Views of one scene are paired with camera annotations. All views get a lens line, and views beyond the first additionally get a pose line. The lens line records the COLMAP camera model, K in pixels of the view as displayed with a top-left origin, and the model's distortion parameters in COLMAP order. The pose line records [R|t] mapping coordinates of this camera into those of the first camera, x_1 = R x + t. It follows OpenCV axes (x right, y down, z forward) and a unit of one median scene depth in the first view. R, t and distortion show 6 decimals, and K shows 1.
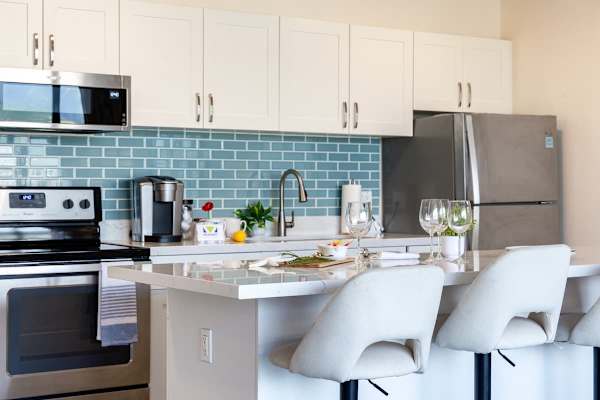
lens RADIAL K [[953.6, 0, 301.3], [0, 953.6, 203.6], [0, 0, 1]] dist [-0.105217, 0.000000]
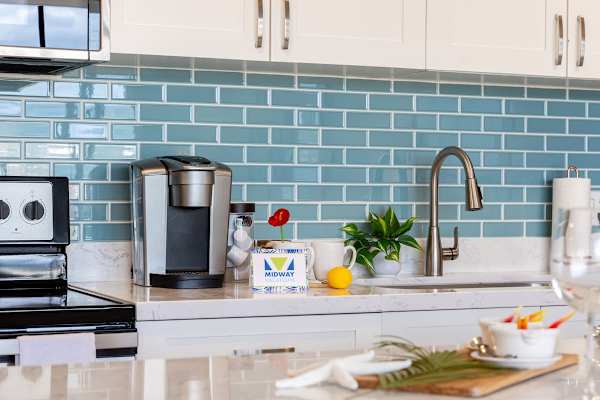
lens RADIAL K [[1208.4, 0, 302.9], [0, 1208.4, 202.0], [0, 0, 1]] dist [-0.000274, 0.000000]
pose [[0.986088, 0.006847, -0.166082, 0.020396], [-0.008356, 0.999930, -0.008386, 0.000301], [0.166013, 0.009657, 0.986076, 0.372089]]
